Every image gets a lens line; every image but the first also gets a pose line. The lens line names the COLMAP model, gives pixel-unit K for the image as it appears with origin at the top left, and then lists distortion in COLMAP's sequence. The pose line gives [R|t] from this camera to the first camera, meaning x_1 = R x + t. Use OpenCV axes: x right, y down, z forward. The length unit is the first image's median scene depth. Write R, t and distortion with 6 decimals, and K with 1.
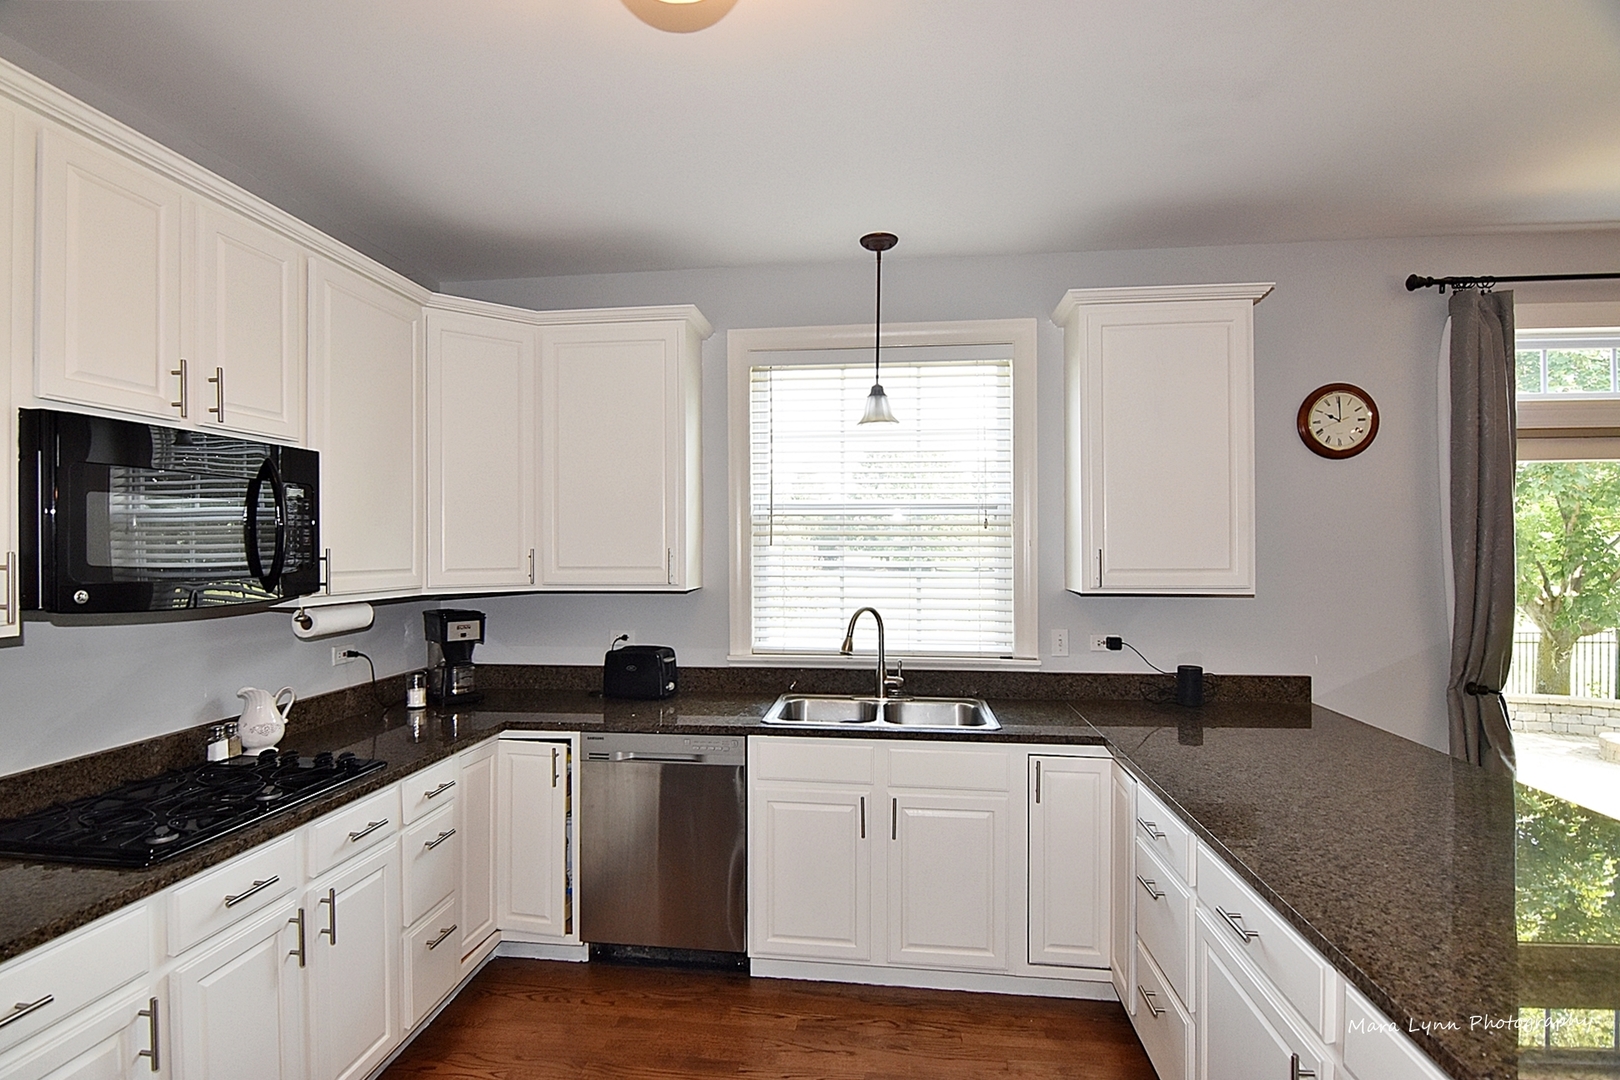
lens RADIAL K [[789.1, 0, 798.6], [0, 789.1, 545.6], [0, 0, 1]] dist [0.000417, -0.011423]
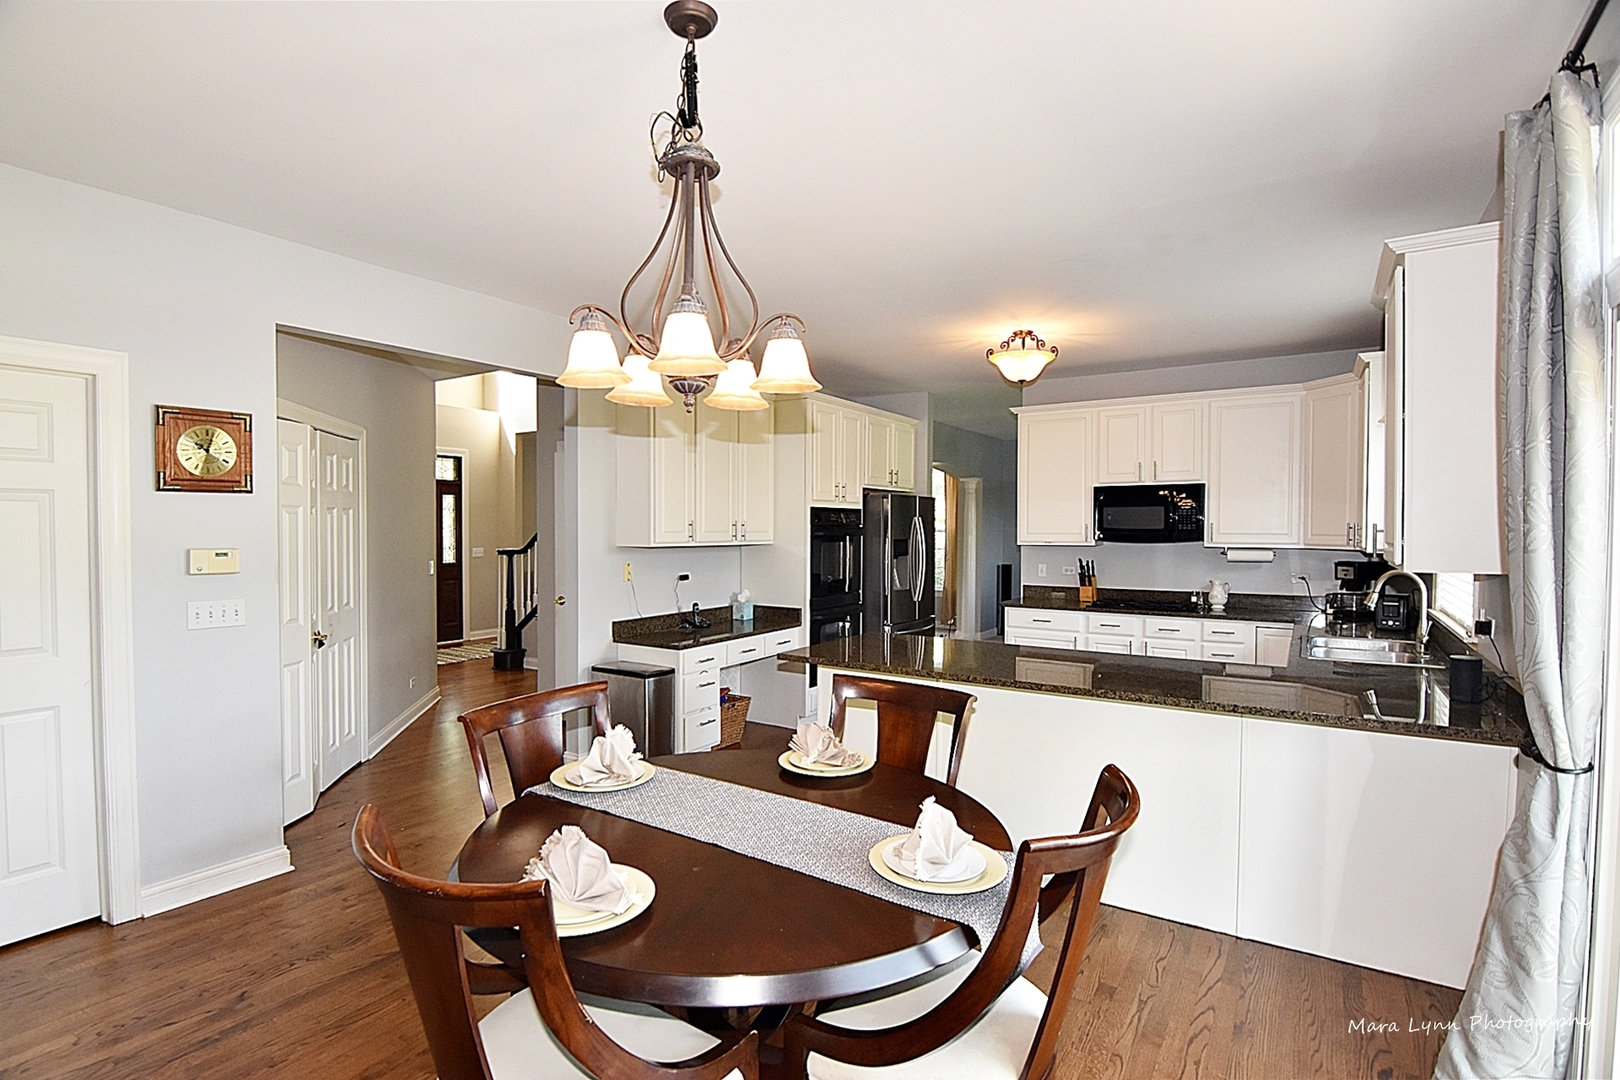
lens RADIAL K [[789.1, 0, 798.6], [0, 789.1, 545.6], [0, 0, 1]] dist [0.000417, -0.011423]
pose [[-0.451320, 0.022861, -0.892069, 1.607983], [0.000903, 0.999683, 0.025161, 0.007781], [0.892362, 0.010550, -0.451198, 0.731530]]
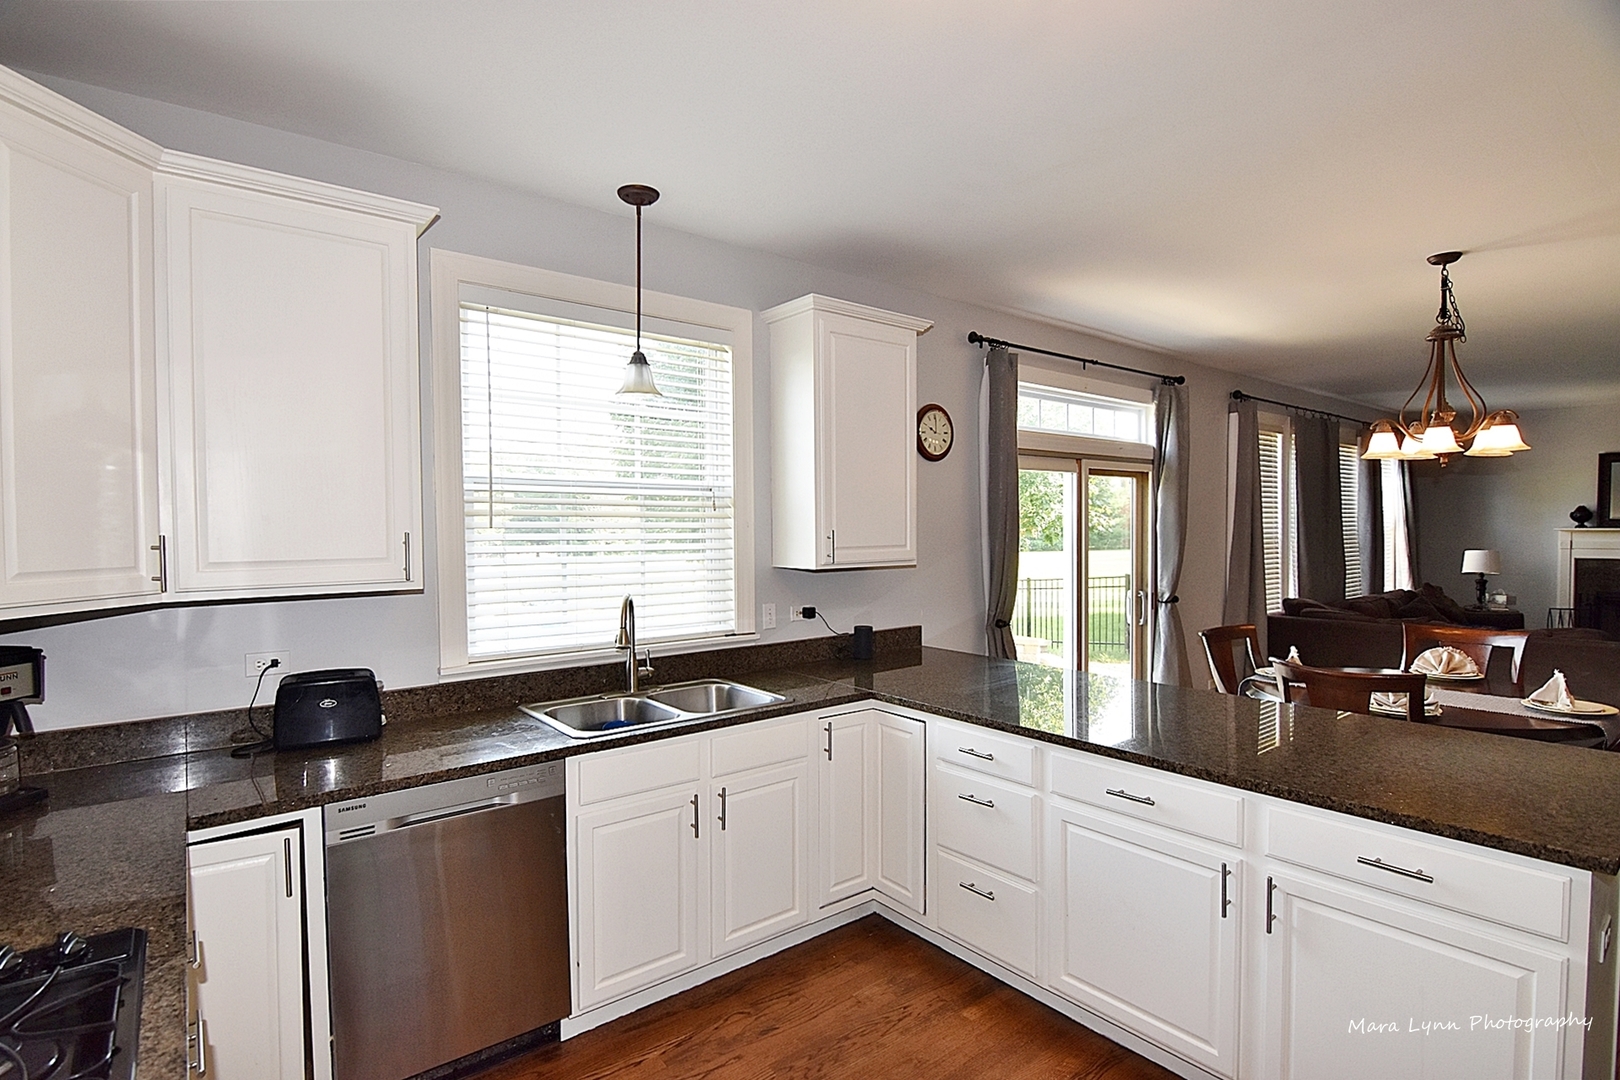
lens RADIAL K [[789.1, 0, 798.6], [0, 789.1, 545.6], [0, 0, 1]] dist [0.000417, -0.011423]
pose [[0.703299, -0.020665, 0.710593, -0.428662], [0.001990, 0.999631, 0.027102, -0.003499], [-0.710891, -0.017647, 0.703081, 0.221290]]
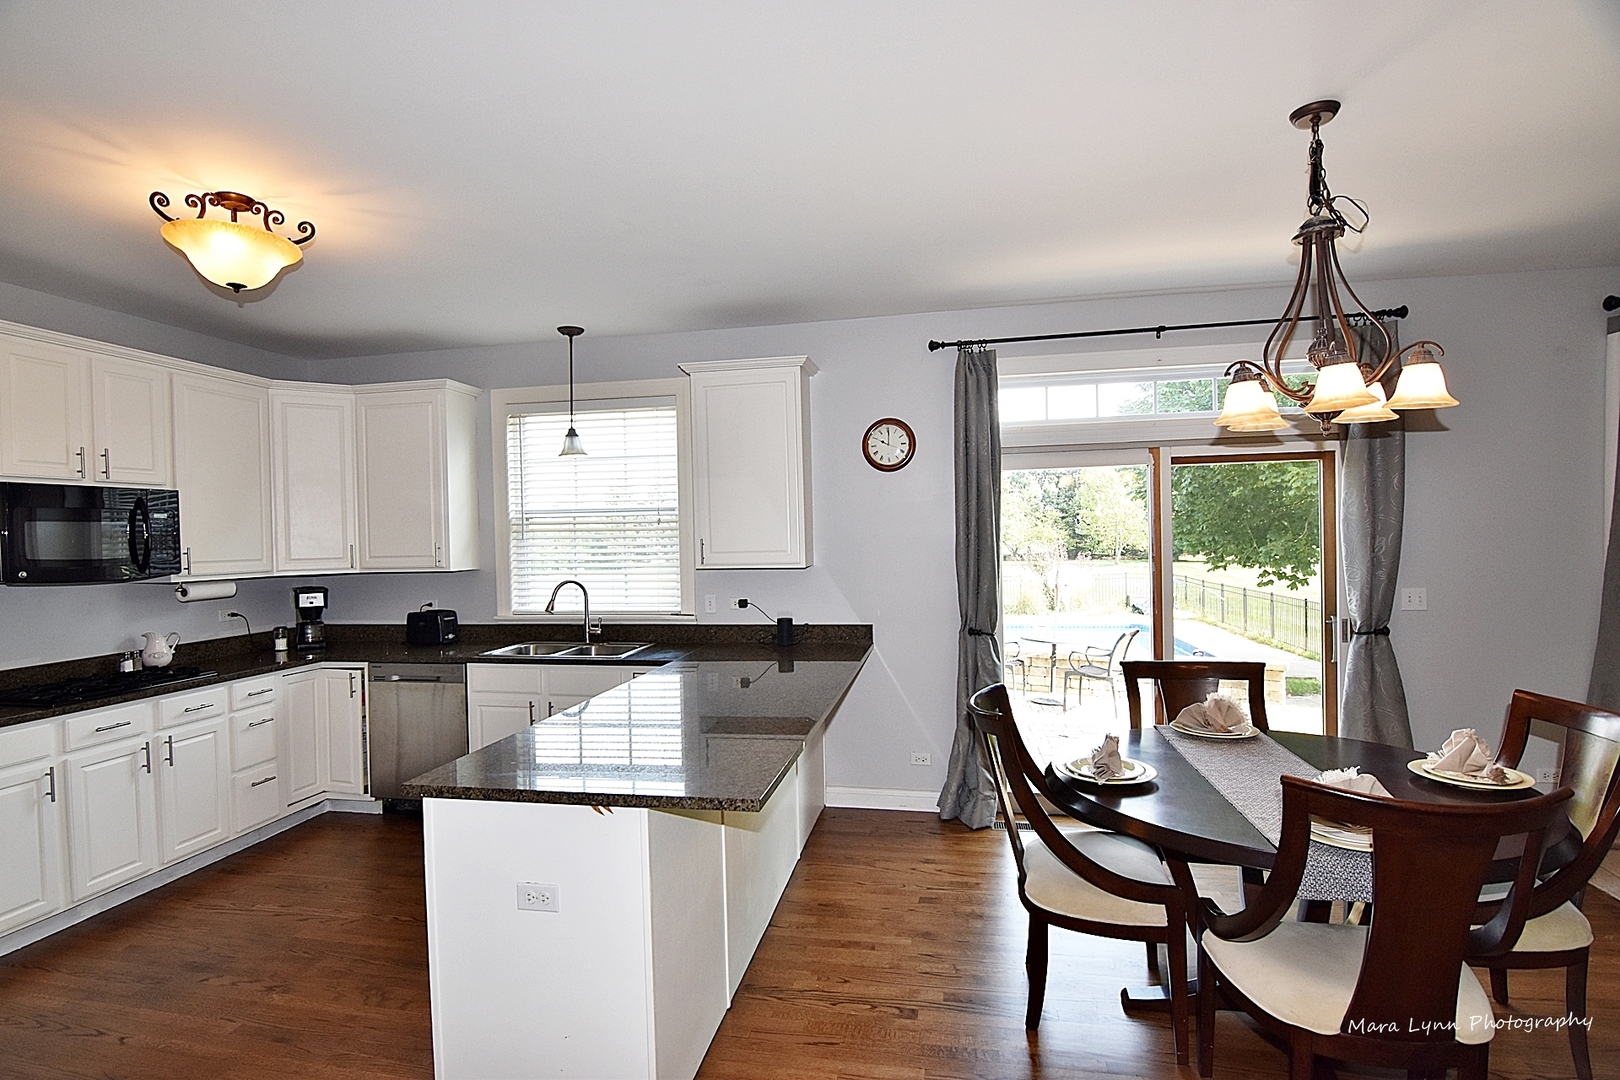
lens RADIAL K [[789.1, 0, 798.6], [0, 789.1, 545.6], [0, 0, 1]] dist [0.000417, -0.011423]
pose [[0.996749, -0.017261, -0.078703, 0.634422], [0.018491, 0.999718, 0.014924, -0.000968], [0.078423, -0.016330, 0.996786, -0.432537]]
